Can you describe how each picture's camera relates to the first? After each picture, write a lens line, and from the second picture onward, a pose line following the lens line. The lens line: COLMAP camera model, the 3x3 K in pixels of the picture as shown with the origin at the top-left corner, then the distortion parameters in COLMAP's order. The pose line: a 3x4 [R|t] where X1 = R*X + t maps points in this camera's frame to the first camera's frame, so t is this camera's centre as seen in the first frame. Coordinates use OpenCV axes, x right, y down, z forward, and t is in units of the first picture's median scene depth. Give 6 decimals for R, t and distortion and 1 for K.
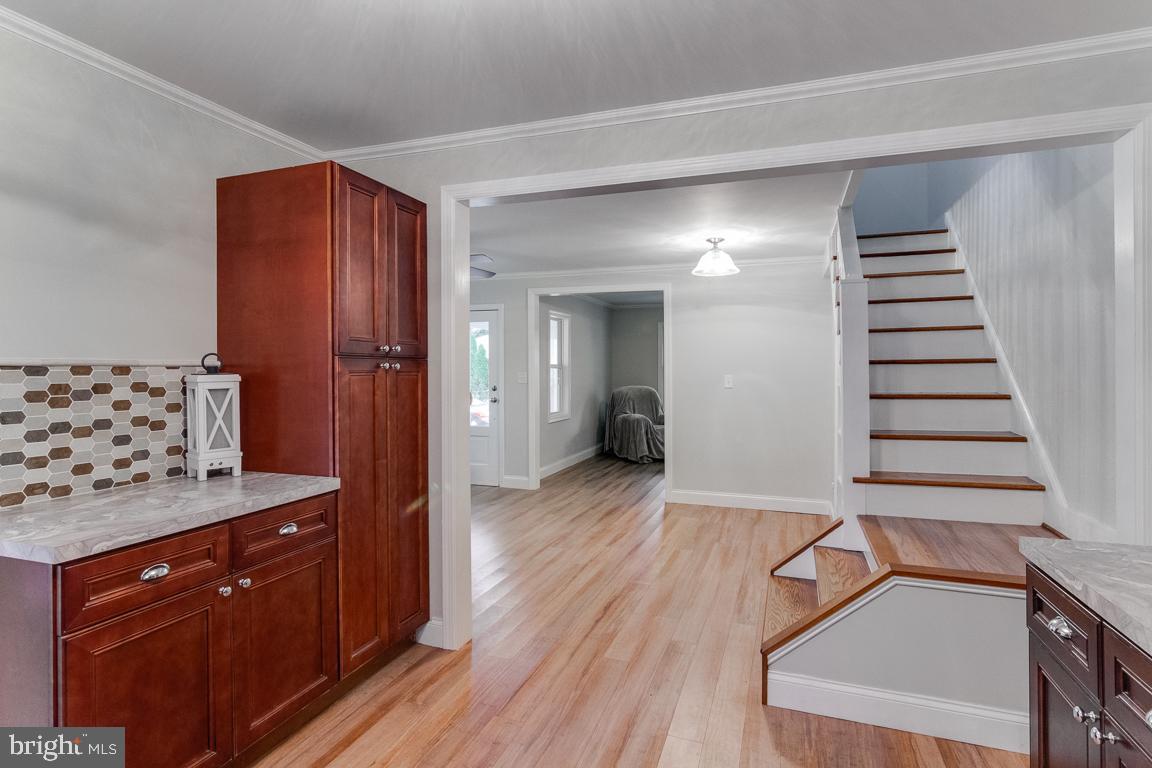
lens RADIAL K [[588.5, 0, 583.3], [0, 588.5, 366.6], [0, 0, 1]] dist [0.002992, 0.001117]
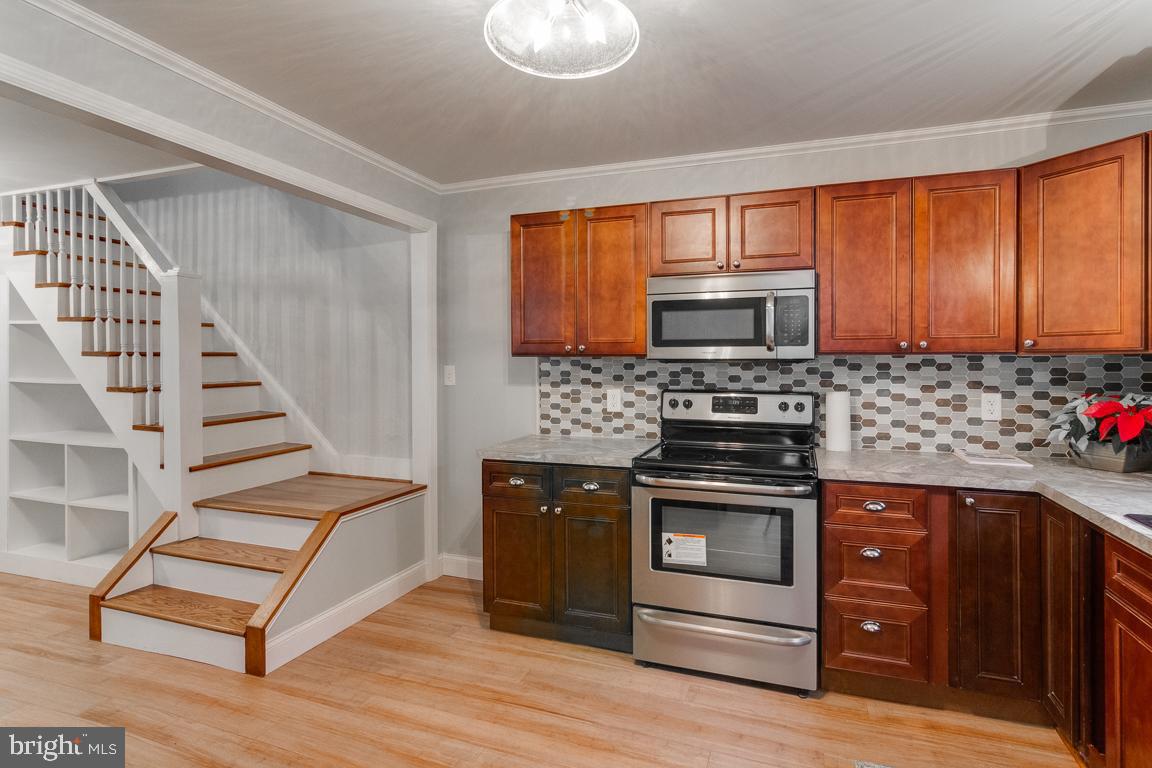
lens RADIAL K [[590.2, 0, 584.5], [0, 590.2, 362.4], [0, 0, 1]] dist [-0.000292, 0.001686]
pose [[0.010605, -0.003028, 0.999939, -0.313405], [-0.008002, 0.999963, 0.003113, -0.001777], [-0.999912, -0.008035, 0.010581, 0.169401]]
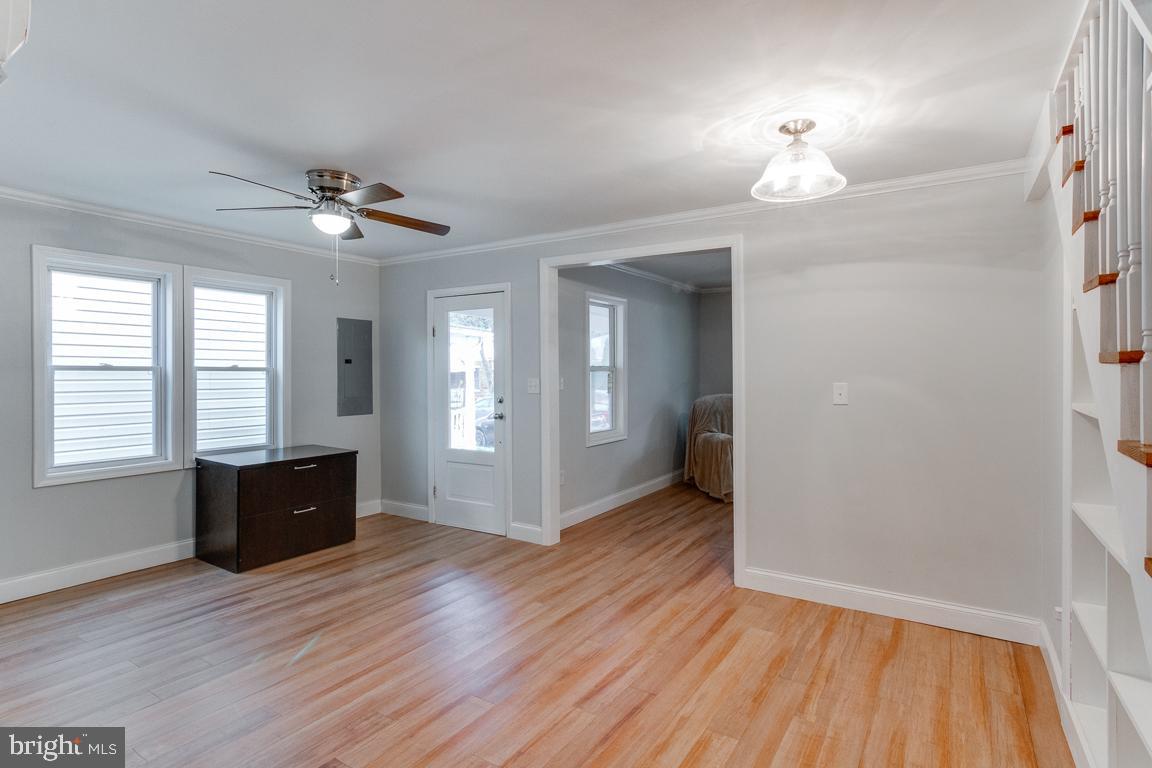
lens RADIAL K [[587.7, 0, 583.2], [0, 587.7, 372.0], [0, 0, 1]] dist [0.000475, 0.001180]
pose [[0.973993, -0.004735, -0.226527, 0.135025], [0.006088, 0.999968, 0.005274, -0.000829], [0.226495, -0.006516, 0.973990, 0.385375]]
